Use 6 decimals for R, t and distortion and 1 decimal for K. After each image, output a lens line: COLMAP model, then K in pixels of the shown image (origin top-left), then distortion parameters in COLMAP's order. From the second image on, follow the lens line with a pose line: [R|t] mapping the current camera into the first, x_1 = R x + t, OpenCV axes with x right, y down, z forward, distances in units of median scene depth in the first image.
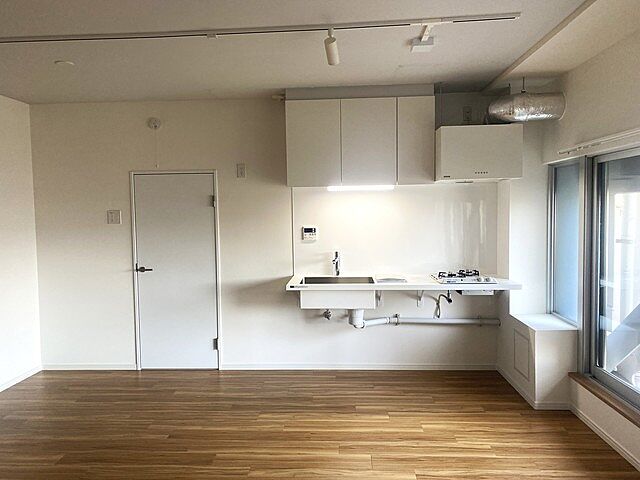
lens RADIAL K [[487.2, 0, 307.0], [0, 487.2, 238.0], [0, 0, 1]] dist [0.026576, -0.008550]
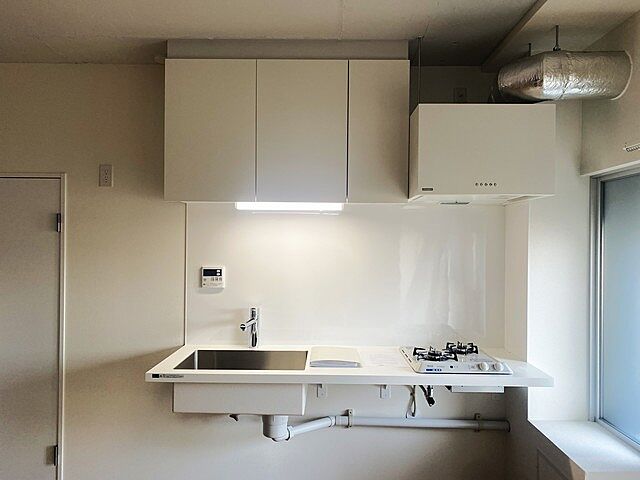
lens RADIAL K [[487.2, 0, 320.9], [0, 487.2, 239.6], [0, 0, 1]] dist [0.026576, -0.008550]
pose [[0.997702, 0.023950, 0.063373, 0.113319], [-0.020488, 0.998291, -0.054725, -0.029249], [-0.064575, 0.053300, 0.996488, 0.395628]]
